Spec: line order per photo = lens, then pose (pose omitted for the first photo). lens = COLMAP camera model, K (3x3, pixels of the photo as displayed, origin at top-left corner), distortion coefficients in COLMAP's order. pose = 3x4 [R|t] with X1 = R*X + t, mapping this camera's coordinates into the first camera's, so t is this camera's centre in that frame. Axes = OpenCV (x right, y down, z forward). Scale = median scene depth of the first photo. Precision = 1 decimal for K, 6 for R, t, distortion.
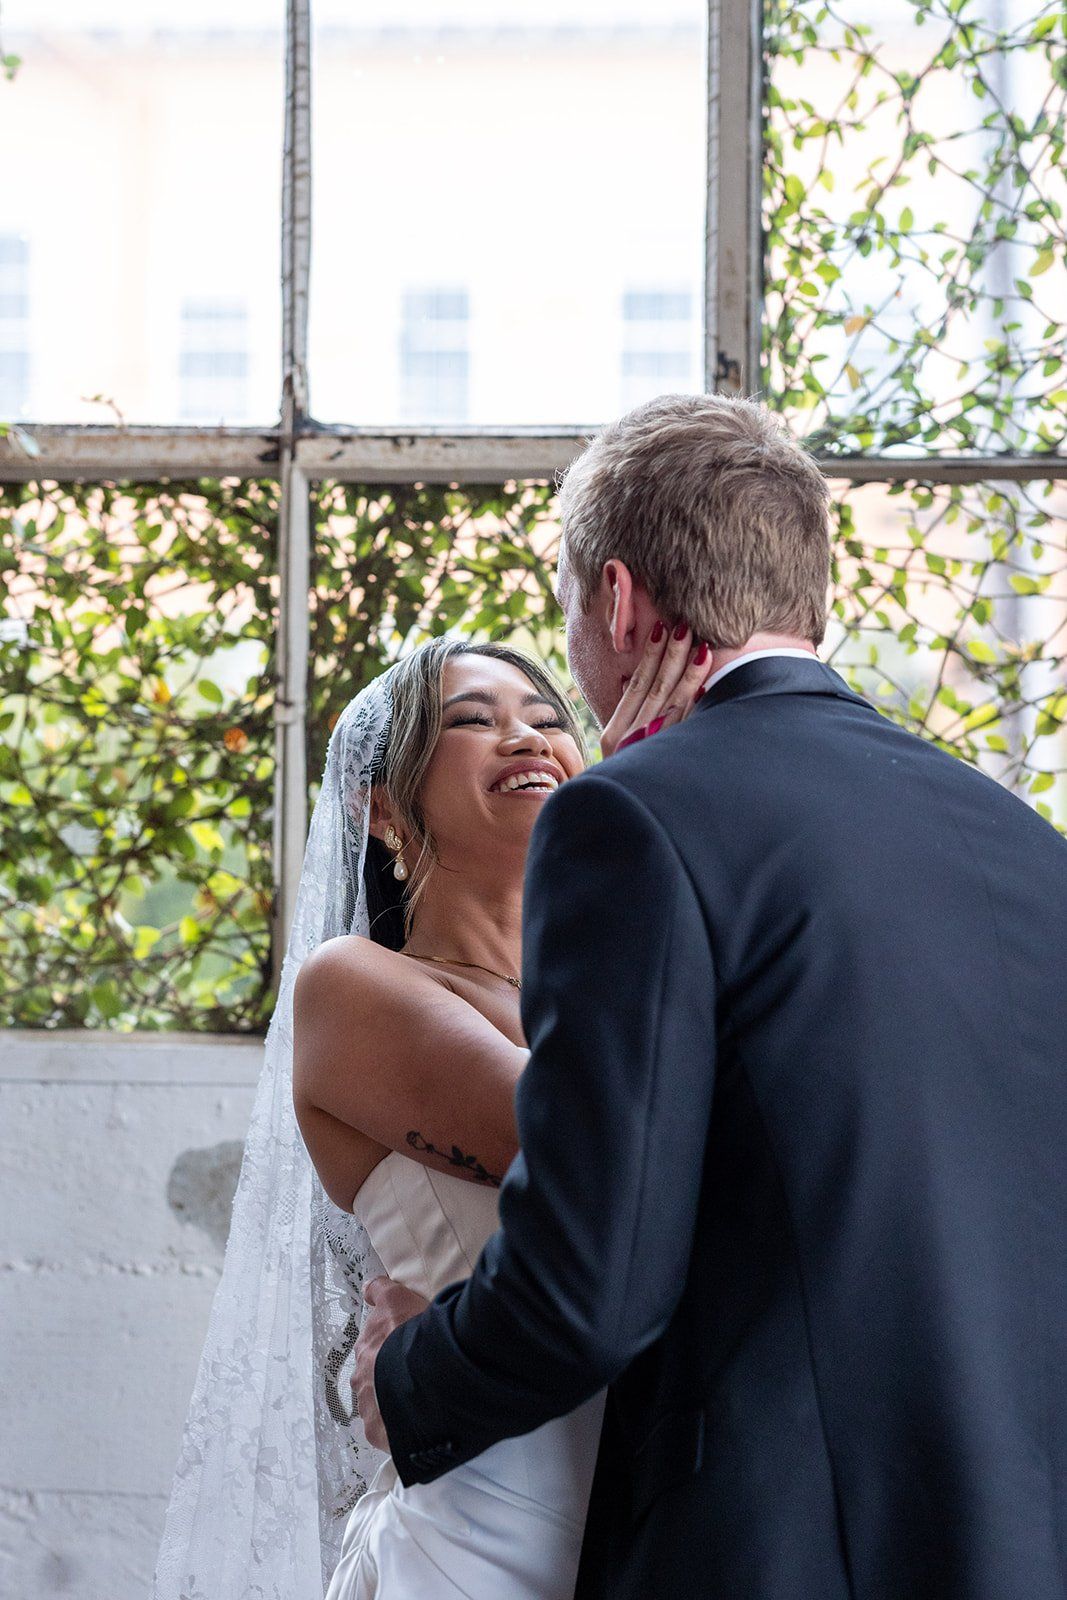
lens RADIAL K [[4154.6, 0, 533.5], [0, 4154.6, 800.0], [0, 0, 1]] dist [0.050786, 0.264084]
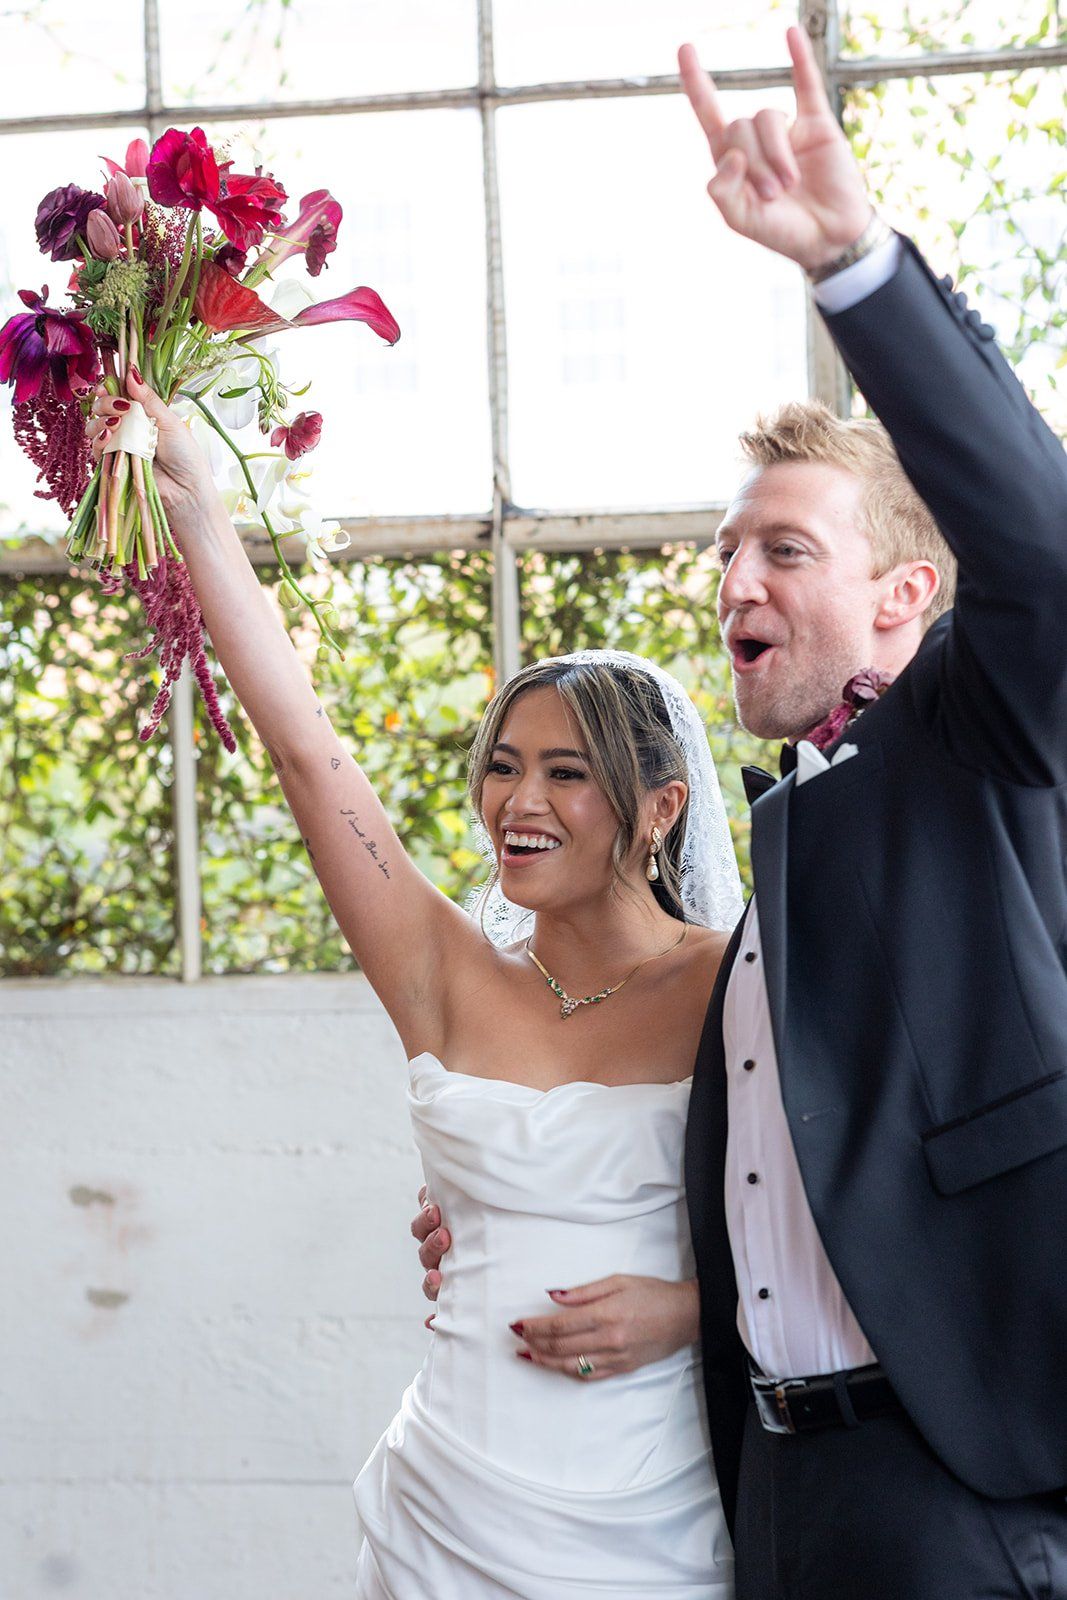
lens RADIAL K [[3958.9, 0, 533.5], [0, 3958.9, 800.0], [0, 0, 1]] dist [0.065418, -0.005679]
pose [[0.993962, -0.039958, -0.102189, 0.077067], [0.042530, 0.998828, 0.023116, -0.026642], [0.101145, -0.027322, 0.994496, -0.253519]]
